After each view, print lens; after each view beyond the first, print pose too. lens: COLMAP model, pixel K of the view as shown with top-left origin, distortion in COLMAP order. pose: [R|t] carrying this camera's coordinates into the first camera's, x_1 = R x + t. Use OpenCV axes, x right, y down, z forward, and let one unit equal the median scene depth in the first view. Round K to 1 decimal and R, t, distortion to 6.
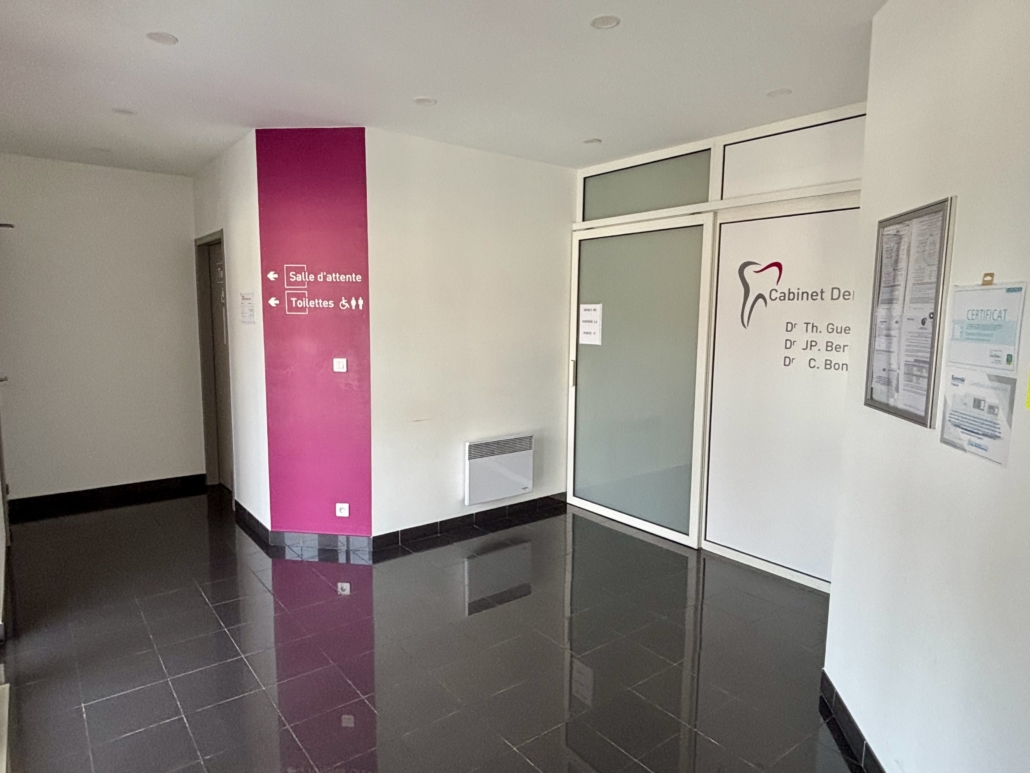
lens RADIAL K [[644.8, 0, 514.3], [0, 644.8, 390.4], [0, 0, 1]] dist [-0.003617, -0.025310]
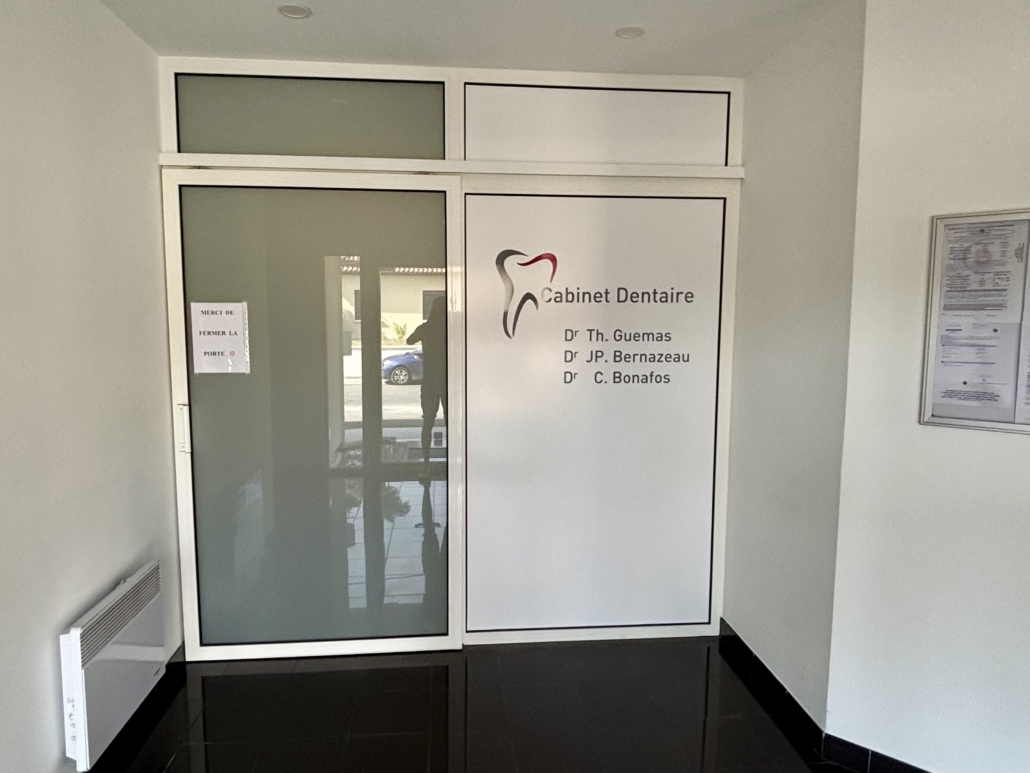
lens RADIAL K [[711.5, 0, 514.8], [0, 711.5, 386.1], [0, 0, 1]] dist [0.023613, -0.016965]
pose [[0.523293, -0.094695, 0.846875, -0.373866], [0.100366, 0.993738, 0.049099, -0.086053], [-0.846221, 0.059304, 0.529521, 0.591469]]
